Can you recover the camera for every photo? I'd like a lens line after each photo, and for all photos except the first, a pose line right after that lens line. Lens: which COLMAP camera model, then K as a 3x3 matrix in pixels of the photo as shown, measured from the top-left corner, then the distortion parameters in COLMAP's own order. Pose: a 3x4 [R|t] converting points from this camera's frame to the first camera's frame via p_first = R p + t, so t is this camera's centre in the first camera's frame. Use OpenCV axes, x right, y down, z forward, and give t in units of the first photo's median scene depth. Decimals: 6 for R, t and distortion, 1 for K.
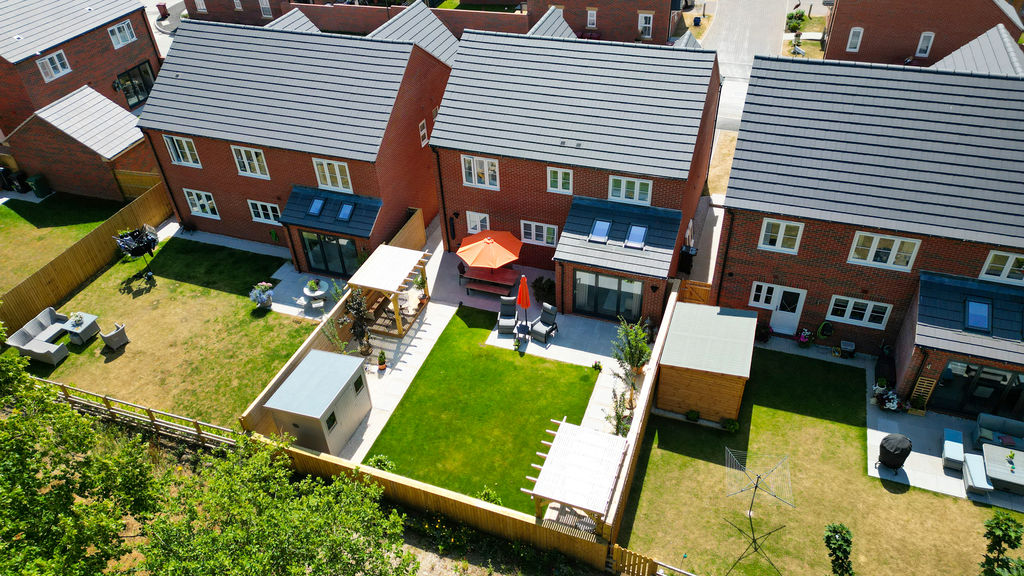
lens RADIAL K [[702.3, 0, 512.0], [0, 702.3, 288.0], [0, 0, 1]] dist [0.111119, -0.128263]
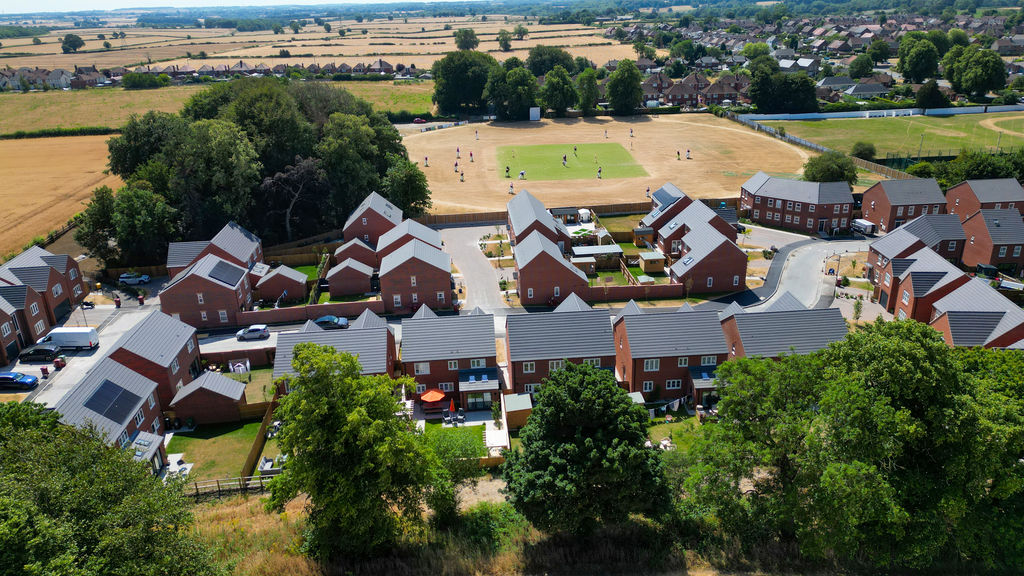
lens RADIAL K [[702.3, 0, 512.0], [0, 702.3, 288.0], [0, 0, 1]] dist [0.111119, -0.128263]
pose [[0.909625, -0.140706, 0.390876, -0.783686], [0.250648, 0.936229, -0.246273, 0.313605], [-0.331298, 0.321989, 0.886885, -1.690859]]
